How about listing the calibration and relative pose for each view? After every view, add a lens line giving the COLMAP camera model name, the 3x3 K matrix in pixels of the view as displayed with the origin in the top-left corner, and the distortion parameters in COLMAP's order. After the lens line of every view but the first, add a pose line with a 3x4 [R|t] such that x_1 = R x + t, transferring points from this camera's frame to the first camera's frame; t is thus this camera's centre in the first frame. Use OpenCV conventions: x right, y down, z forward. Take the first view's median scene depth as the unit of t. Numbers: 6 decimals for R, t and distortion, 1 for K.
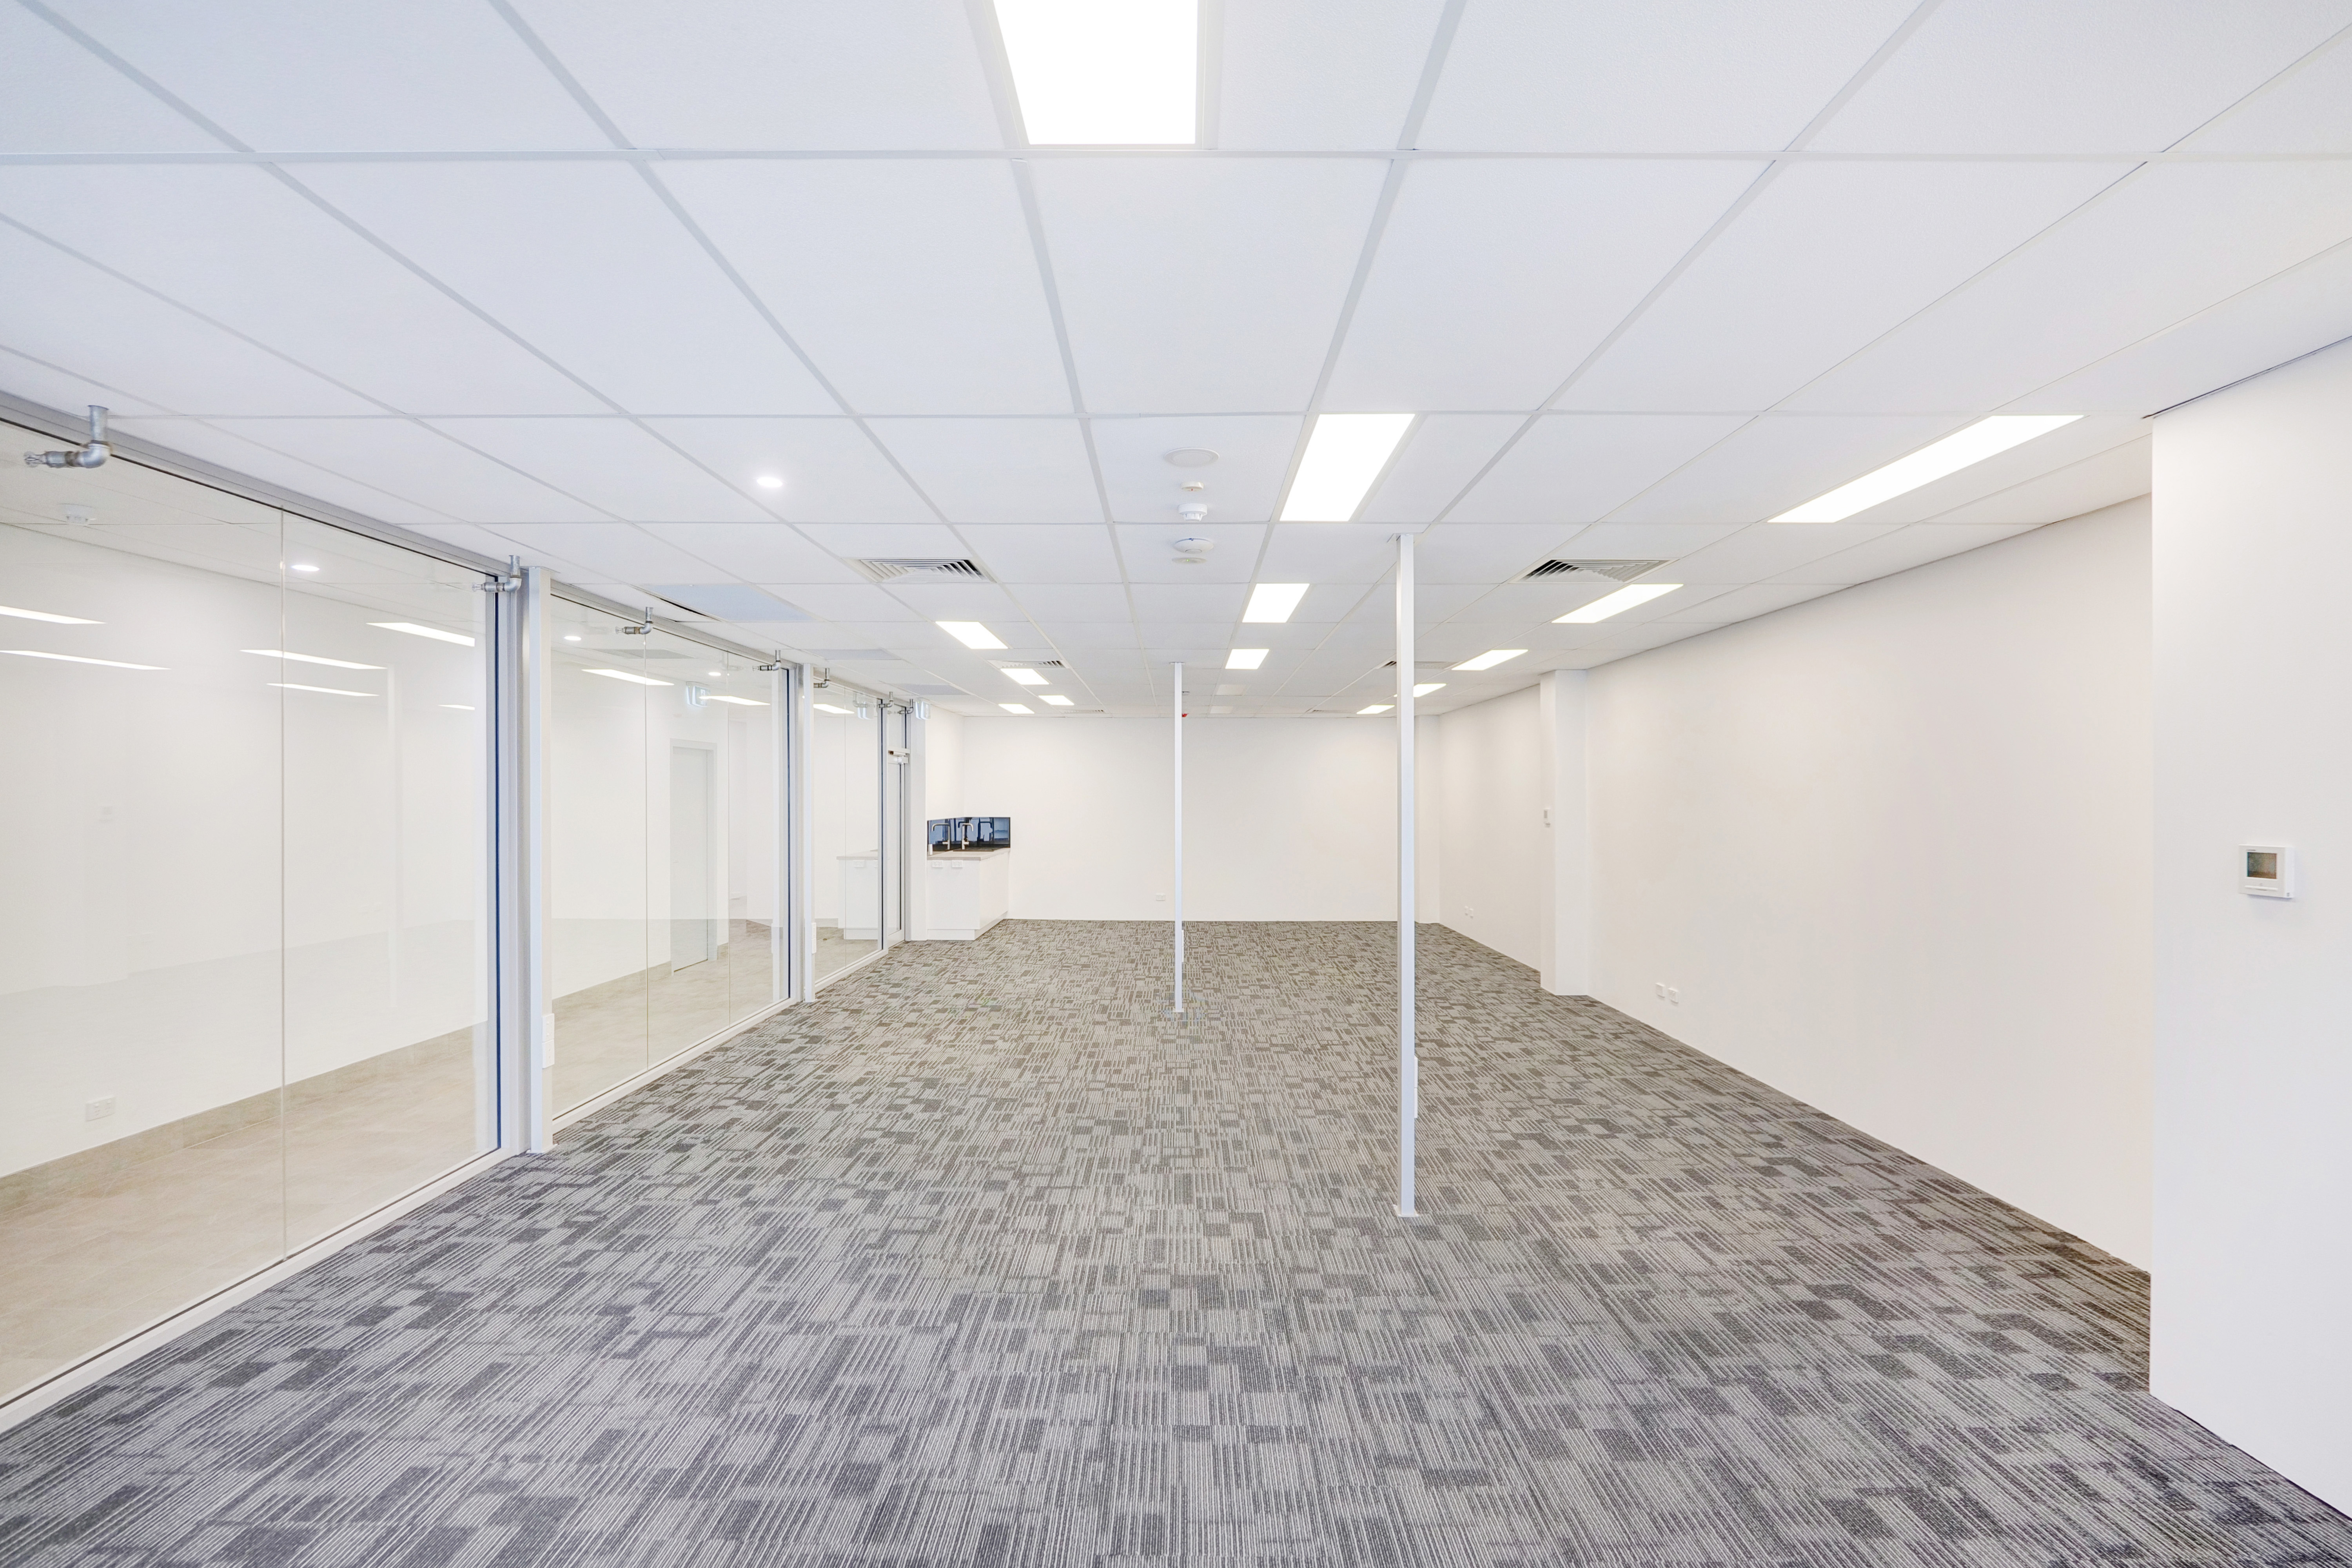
lens RADIAL K [[1123.6, 0, 1162.3], [0, 1123.6, 788.9], [0, 0, 1]] dist [-0.029038, 0.010956]
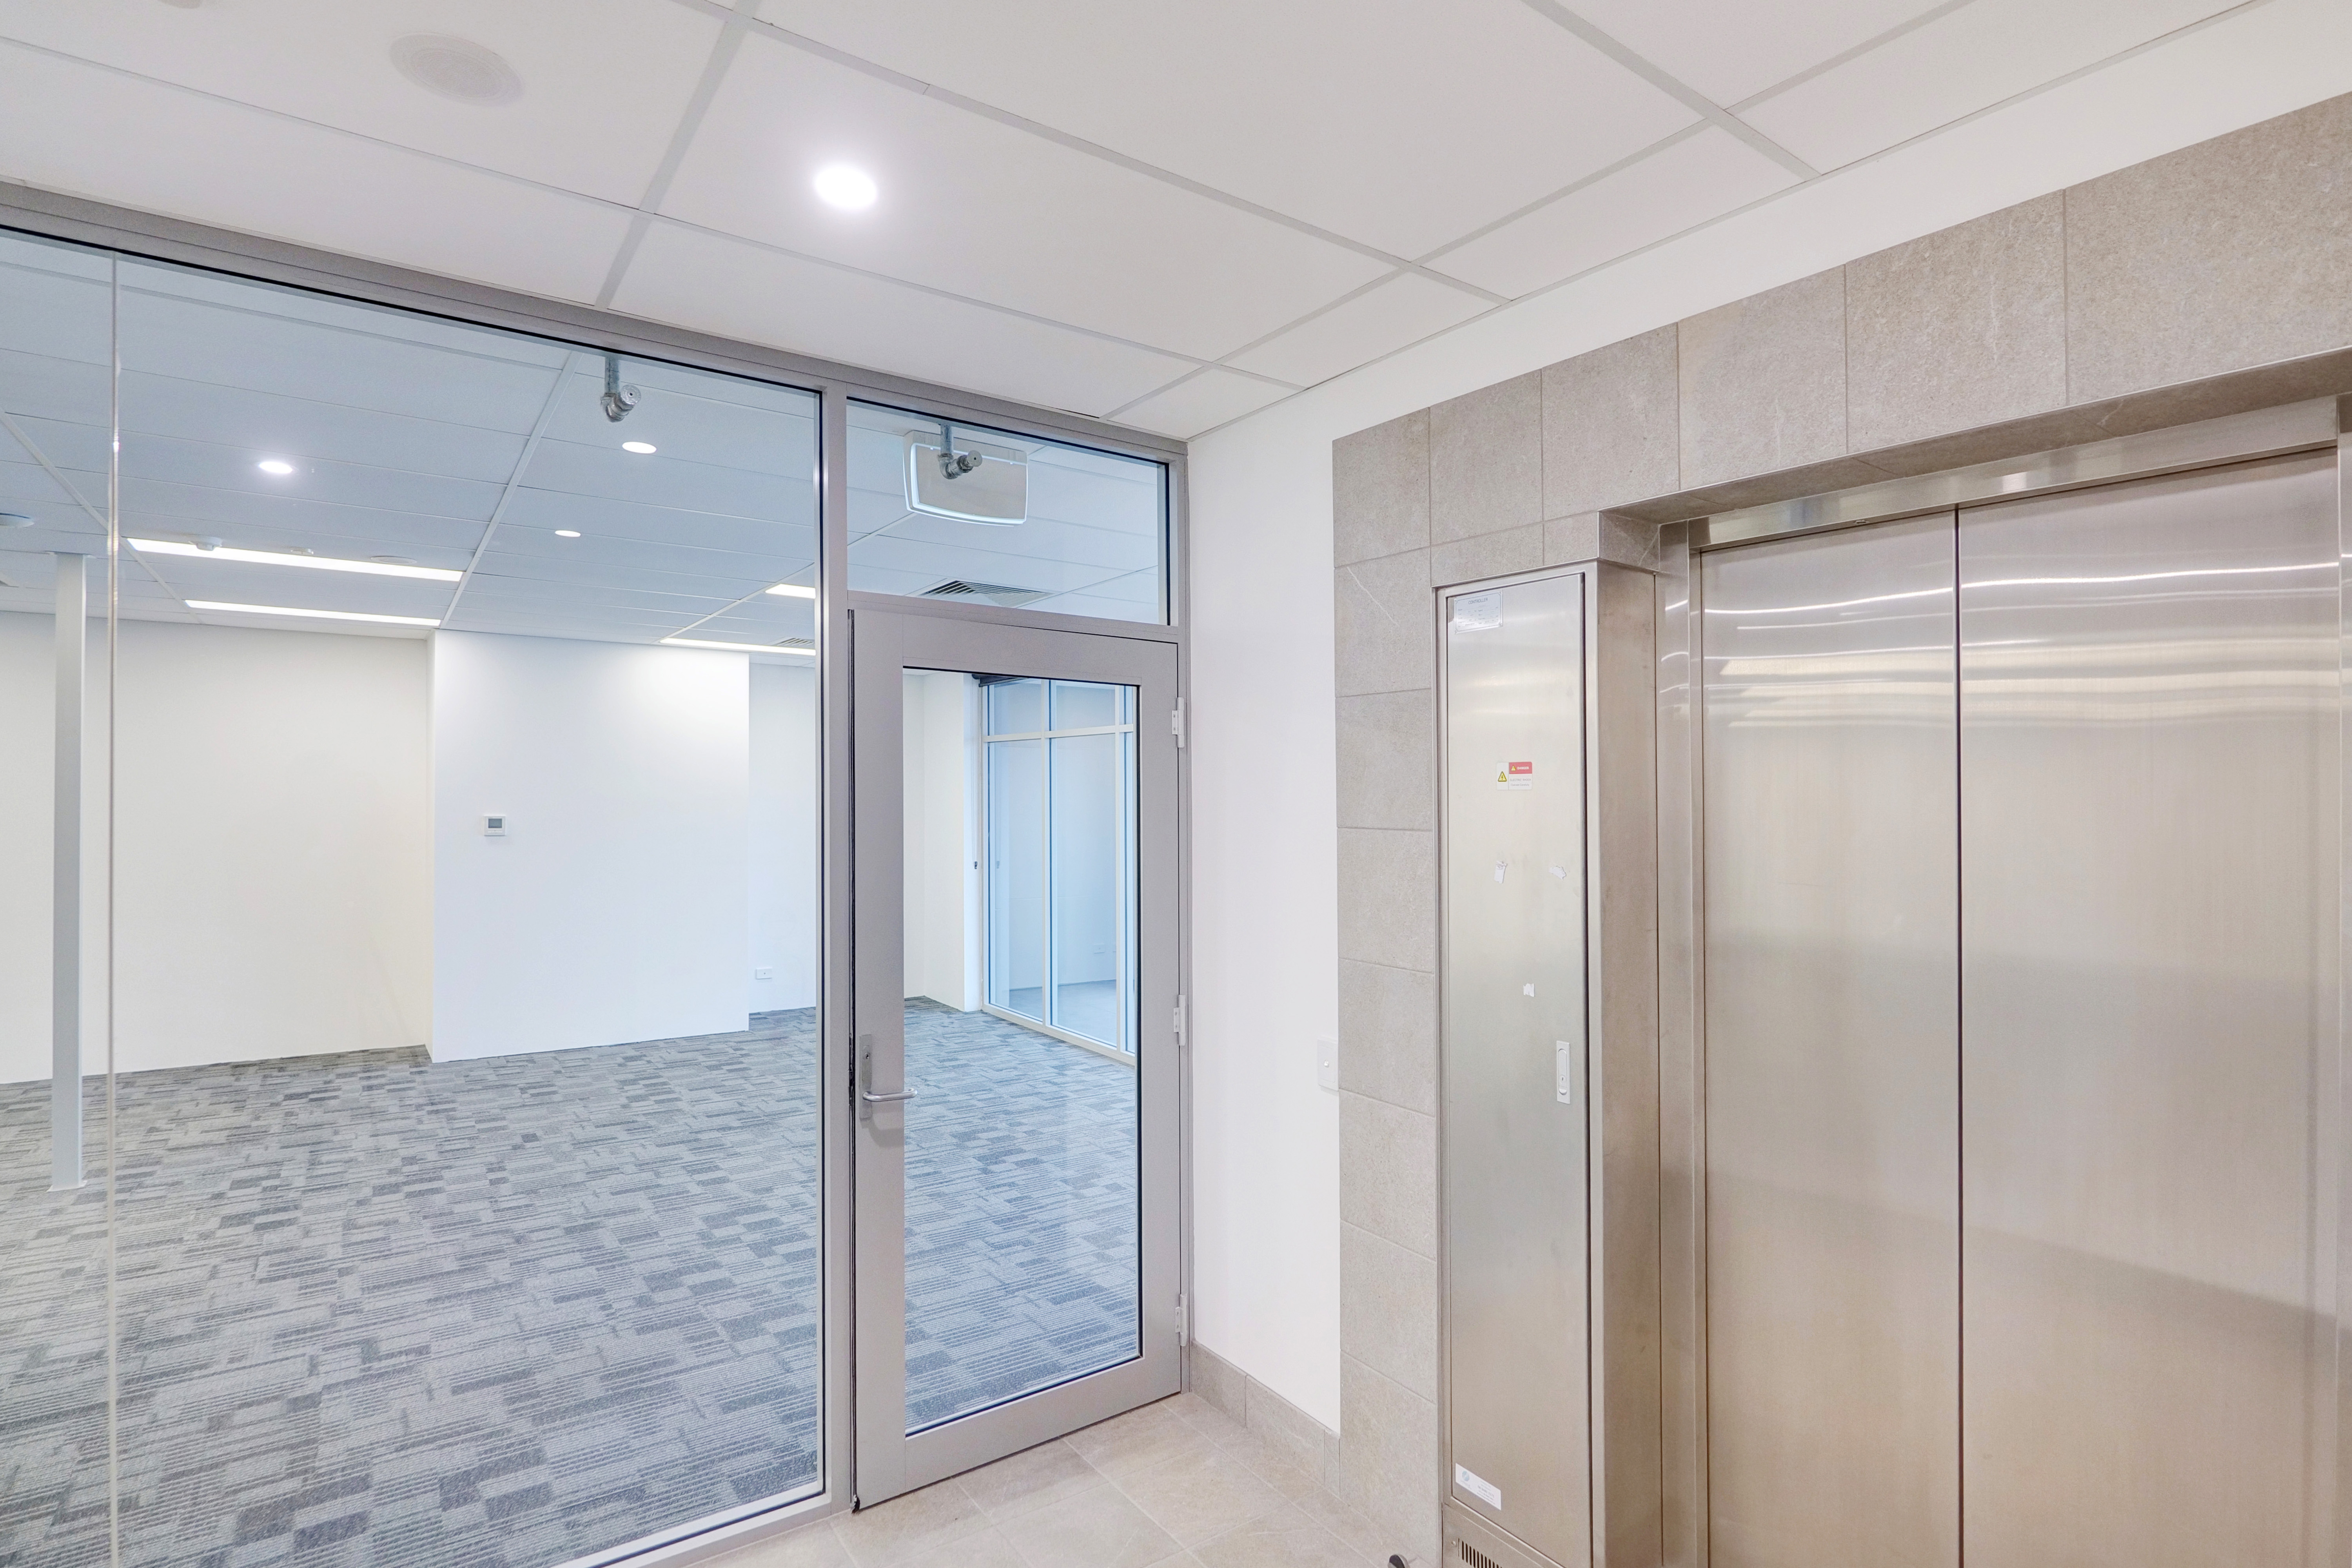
lens RADIAL K [[1137.8, 0, 1178.6], [0, 1137.8, 810.2], [0, 0, 1]] dist [-0.001023, 0.001445]
pose [[-0.591897, -0.007705, 0.805976, -1.291417], [0.004255, 0.999911, 0.012683, 0.006307], [-0.806002, 0.010937, -0.591812, 0.788323]]
